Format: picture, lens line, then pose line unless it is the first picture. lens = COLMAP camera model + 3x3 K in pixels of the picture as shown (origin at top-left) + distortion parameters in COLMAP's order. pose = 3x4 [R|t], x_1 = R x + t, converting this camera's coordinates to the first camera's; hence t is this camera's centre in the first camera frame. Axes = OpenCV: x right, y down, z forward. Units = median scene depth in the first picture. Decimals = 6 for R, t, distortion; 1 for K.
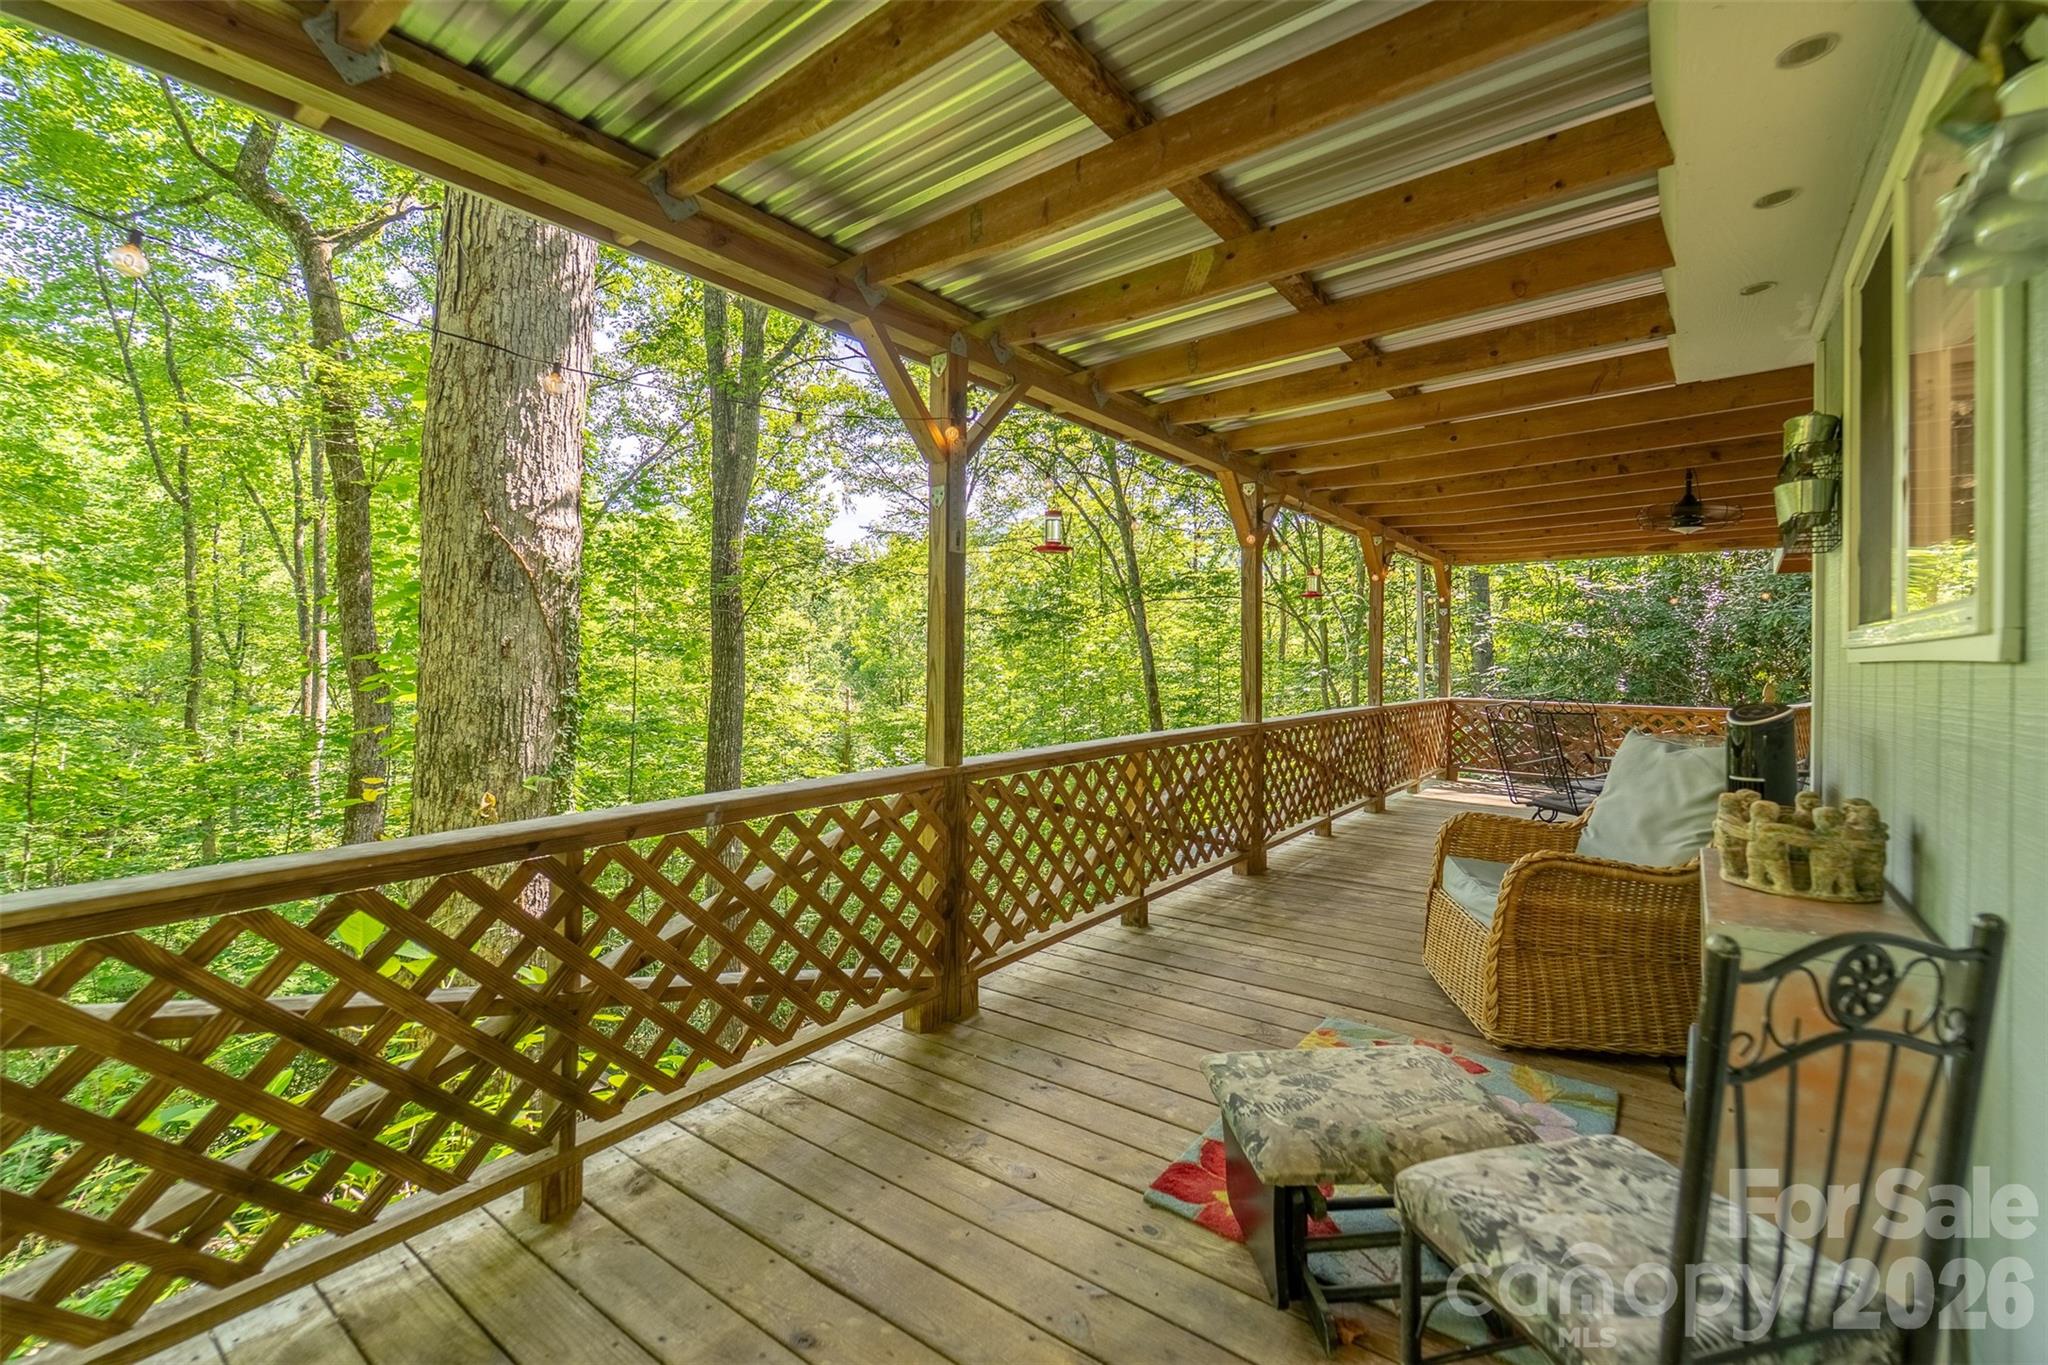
lens RADIAL K [[847.8, 0, 1025.0], [0, 847.8, 667.3], [0, 0, 1]] dist [0.004553, -0.002303]
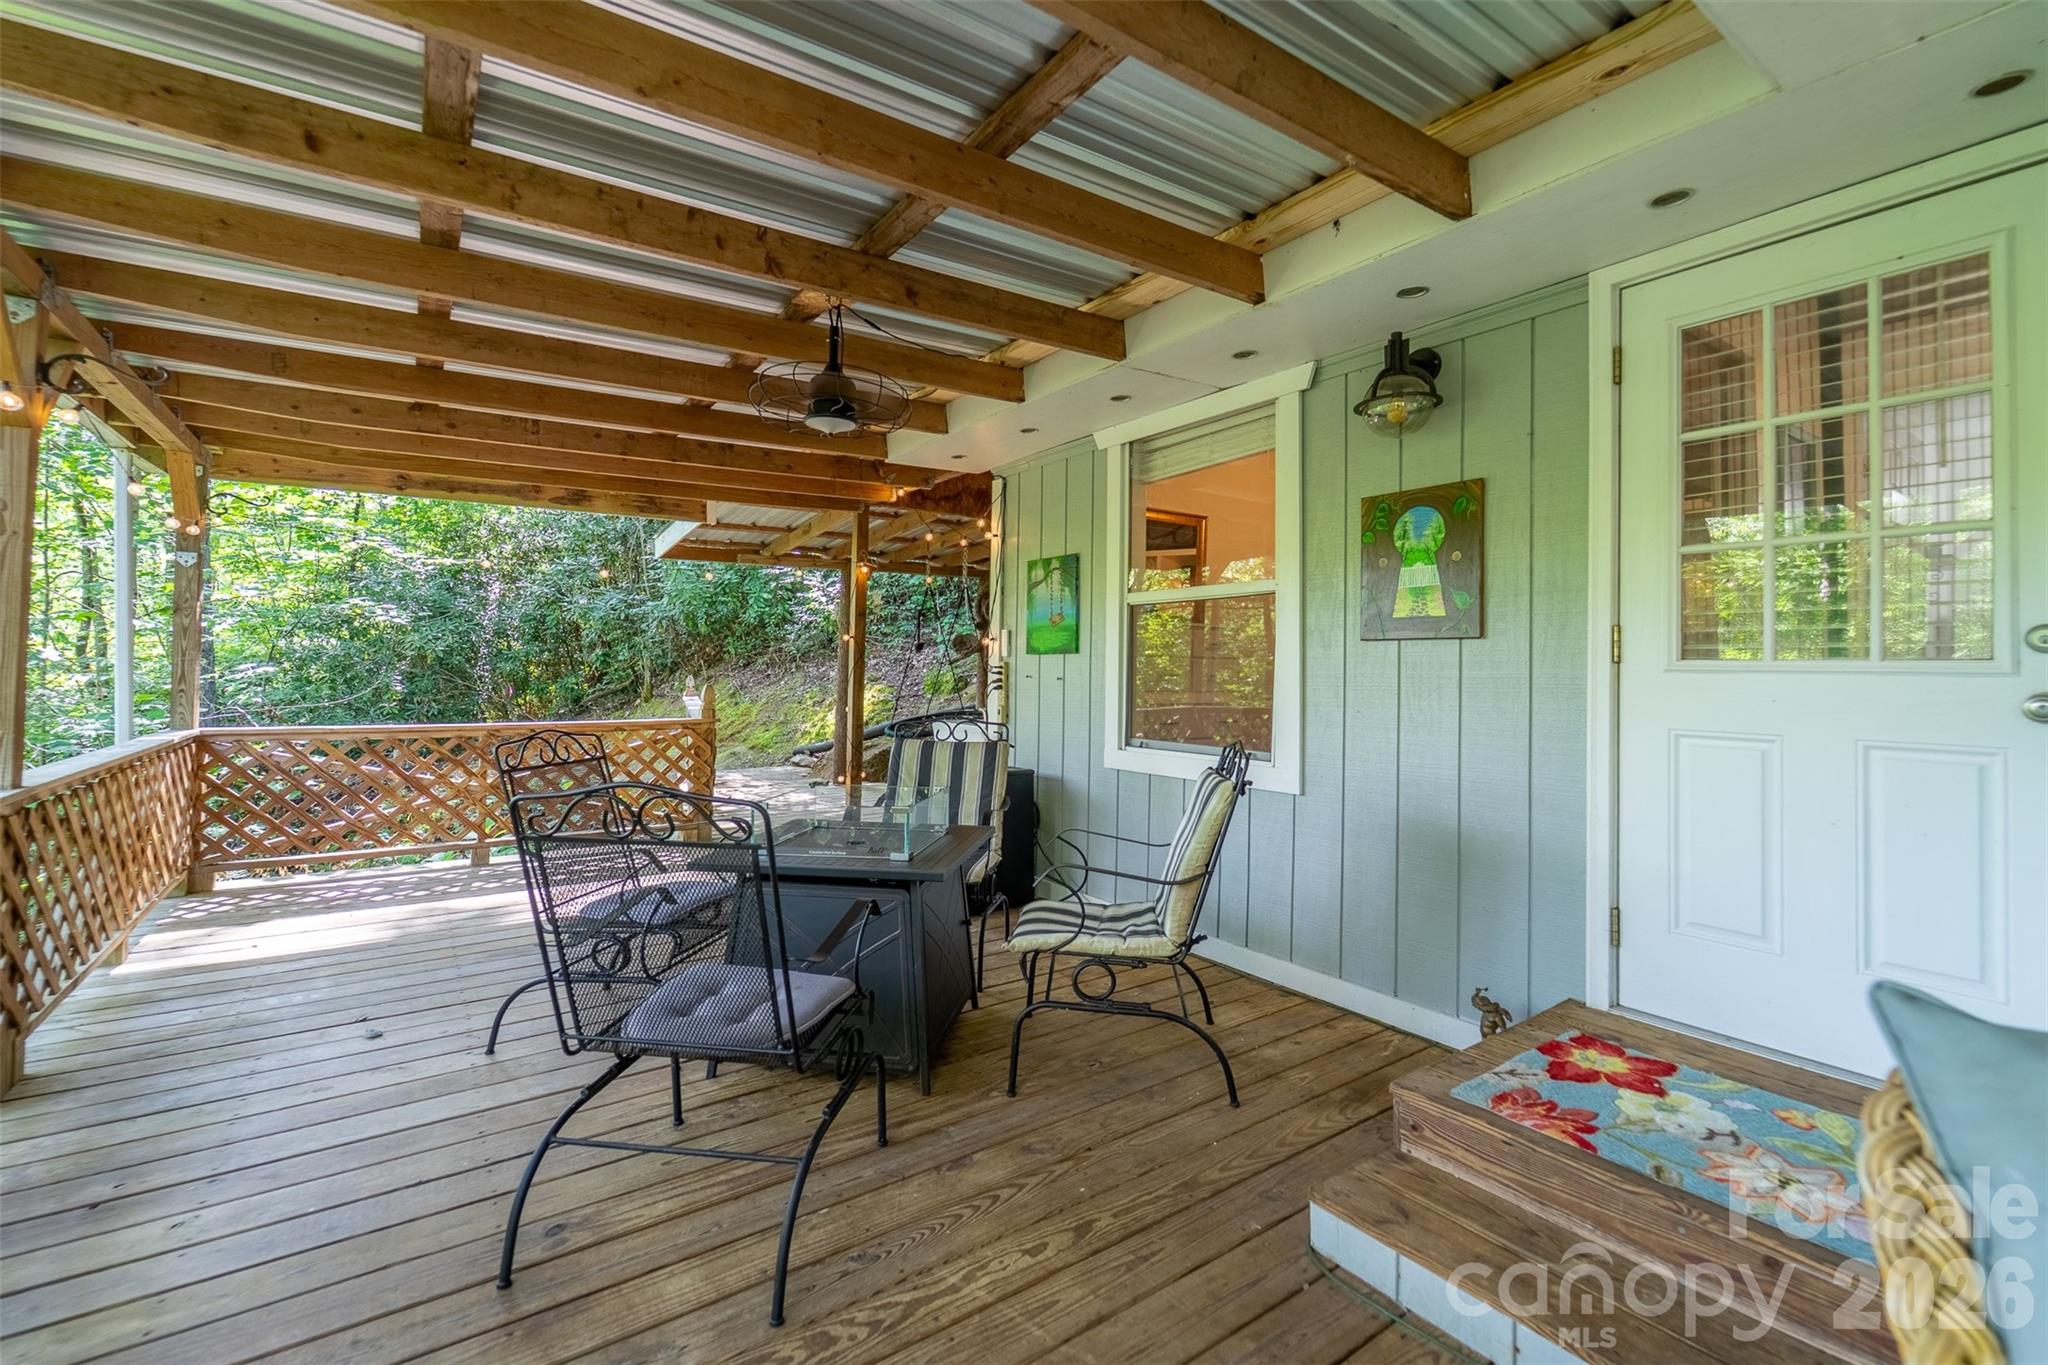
lens RADIAL K [[847.8, 0, 1031.6], [0, 847.8, 643.3], [0, 0, 1]] dist [0.004553, -0.002303]
pose [[0.279866, 0.025851, 0.959691, 0.154739], [-0.007659, 0.999666, -0.024694, -0.006102], [-0.960009, -0.000440, 0.279970, 0.387038]]
